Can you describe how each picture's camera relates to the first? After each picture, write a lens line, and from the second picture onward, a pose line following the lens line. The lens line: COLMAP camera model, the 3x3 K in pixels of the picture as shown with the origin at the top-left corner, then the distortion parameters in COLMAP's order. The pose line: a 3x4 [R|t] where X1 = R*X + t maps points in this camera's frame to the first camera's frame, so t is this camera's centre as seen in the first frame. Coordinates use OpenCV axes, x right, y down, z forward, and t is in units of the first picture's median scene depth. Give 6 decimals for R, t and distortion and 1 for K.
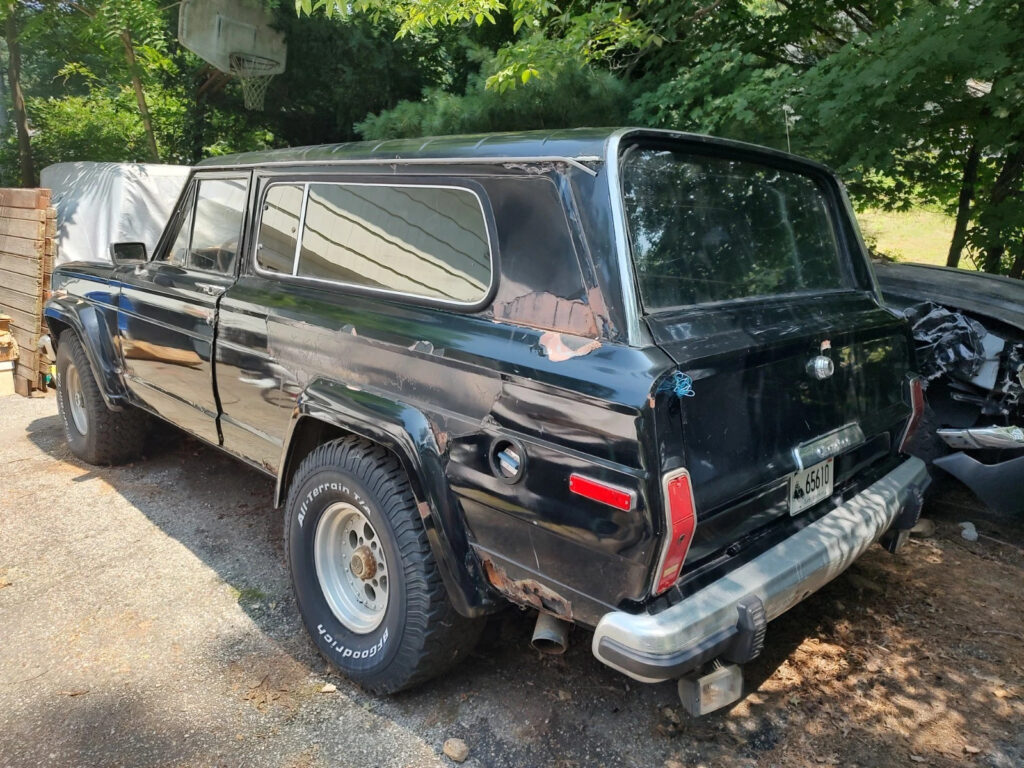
lens RADIAL K [[748.0, 0, 513.7], [0, 748.0, 386.5], [0, 0, 1]] dist [0.012574, 0.000025]
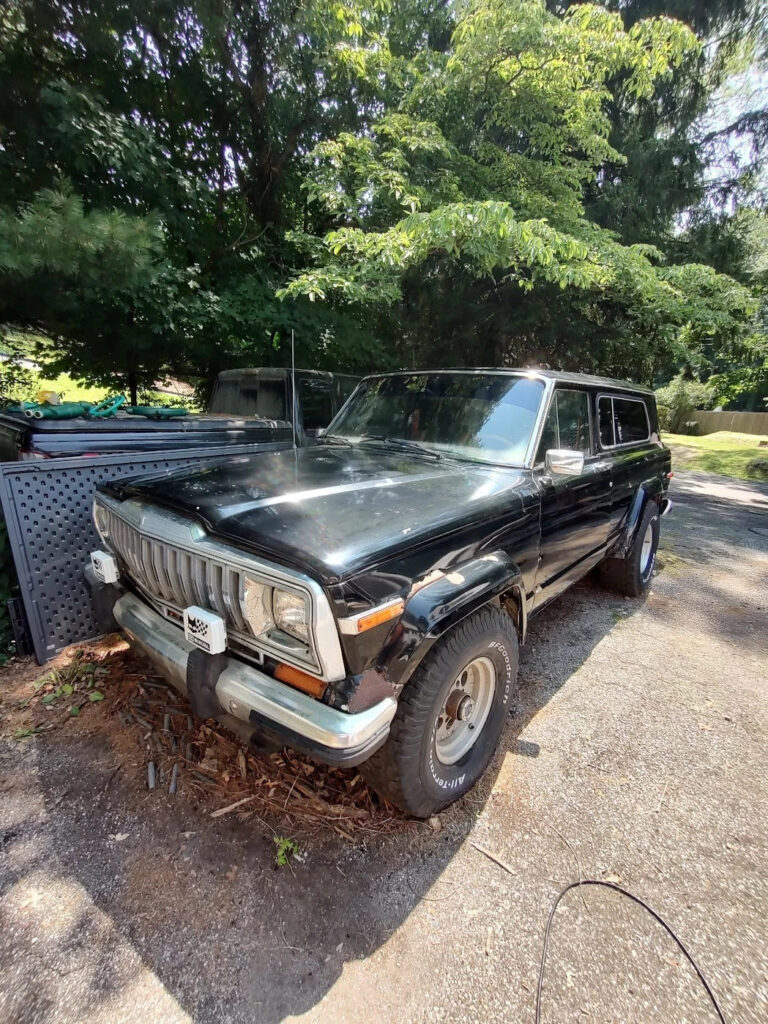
lens RADIAL K [[463.8, 0, 380.6], [0, 463.8, 510.1], [0, 0, 1]] dist [-0.003904, 0.003922]
pose [[-0.065562, -0.254981, 0.964721, -1.603981], [0.206820, 0.942334, 0.263120, -0.472271], [-0.976180, 0.216774, -0.009046, 1.801883]]
